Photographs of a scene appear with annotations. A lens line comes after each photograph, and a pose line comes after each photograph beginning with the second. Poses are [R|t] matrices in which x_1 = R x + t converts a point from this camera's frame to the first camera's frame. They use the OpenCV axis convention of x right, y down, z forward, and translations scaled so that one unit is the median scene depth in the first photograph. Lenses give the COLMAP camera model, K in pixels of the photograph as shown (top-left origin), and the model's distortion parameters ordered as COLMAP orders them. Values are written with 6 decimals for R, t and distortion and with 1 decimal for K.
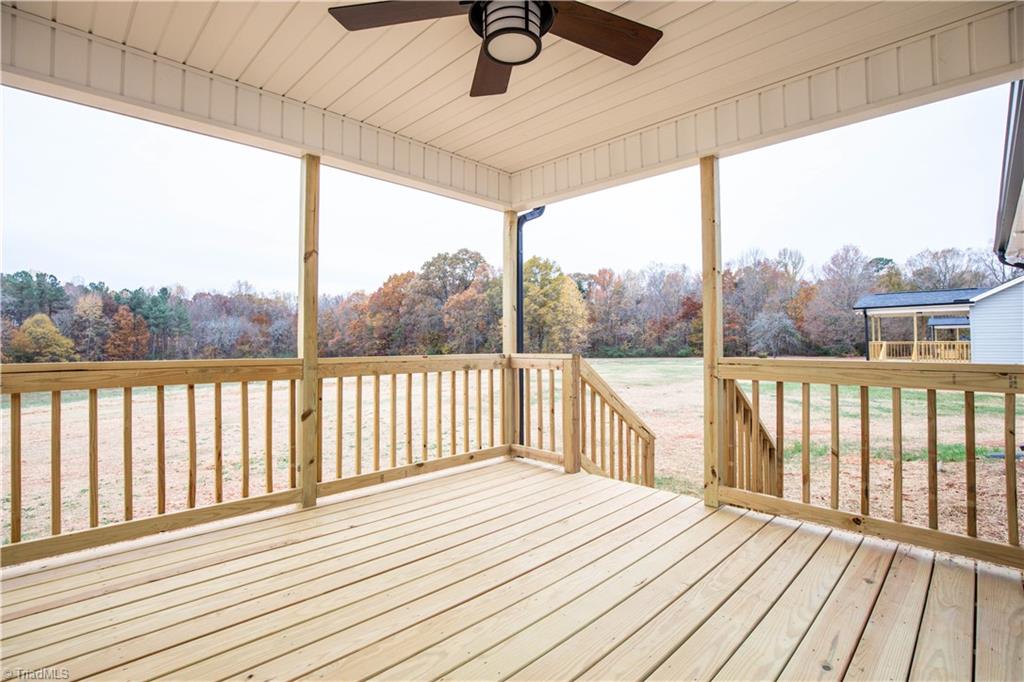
lens RADIAL K [[495.1, 0, 525.1], [0, 495.1, 335.3], [0, 0, 1]] dist [-0.019295, 0.000241]
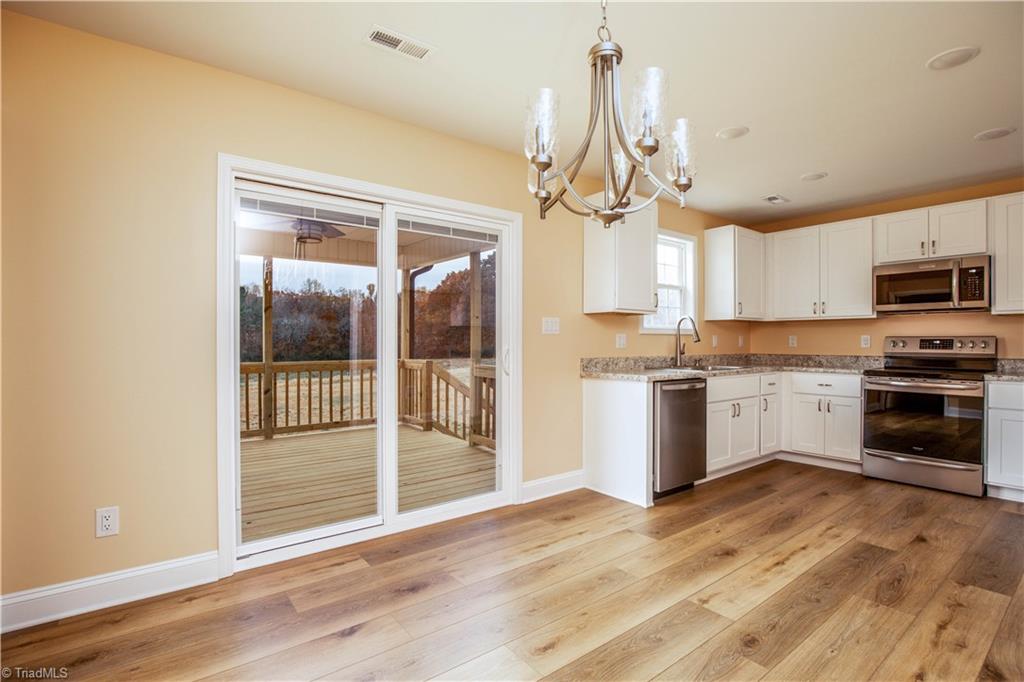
lens RADIAL K [[495.1, 0, 521.2], [0, 495.1, 341.9], [0, 0, 1]] dist [-0.019295, 0.000241]
pose [[0.992929, 0.005212, -0.118599, 0.644001], [-0.002920, 0.999806, 0.019493, -0.061892], [0.118677, -0.019009, 0.992751, -0.664499]]
